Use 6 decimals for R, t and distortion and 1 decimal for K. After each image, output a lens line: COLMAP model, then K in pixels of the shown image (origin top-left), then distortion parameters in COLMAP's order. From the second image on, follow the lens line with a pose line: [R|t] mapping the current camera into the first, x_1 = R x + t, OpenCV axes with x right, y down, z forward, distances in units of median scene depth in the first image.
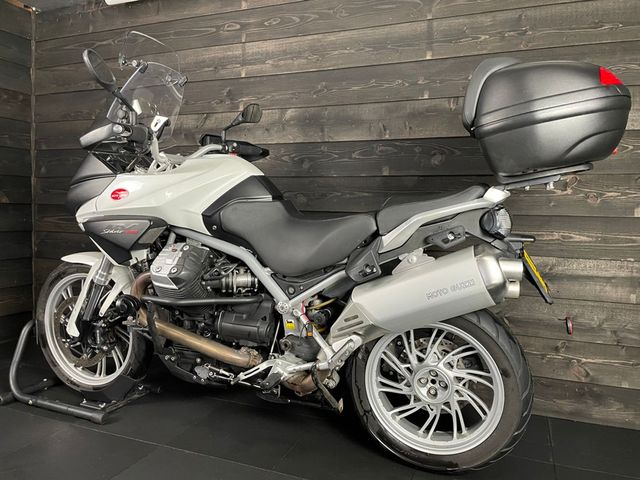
lens RADIAL K [[489.8, 0, 325.8], [0, 489.8, 242.5], [0, 0, 1]] dist [0.070752, -0.095793]
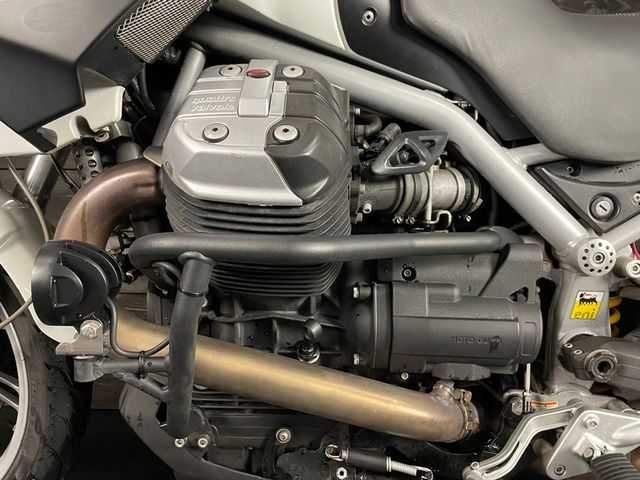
lens RADIAL K [[489.8, 0, 325.9], [0, 489.8, 245.5], [0, 0, 1]] dist [0.070752, -0.095793]
pose [[0.943810, -0.035548, 0.328572, -0.298618], [0.031695, 0.999352, 0.017077, 0.089897], [-0.328967, -0.005704, 0.944324, 0.587980]]
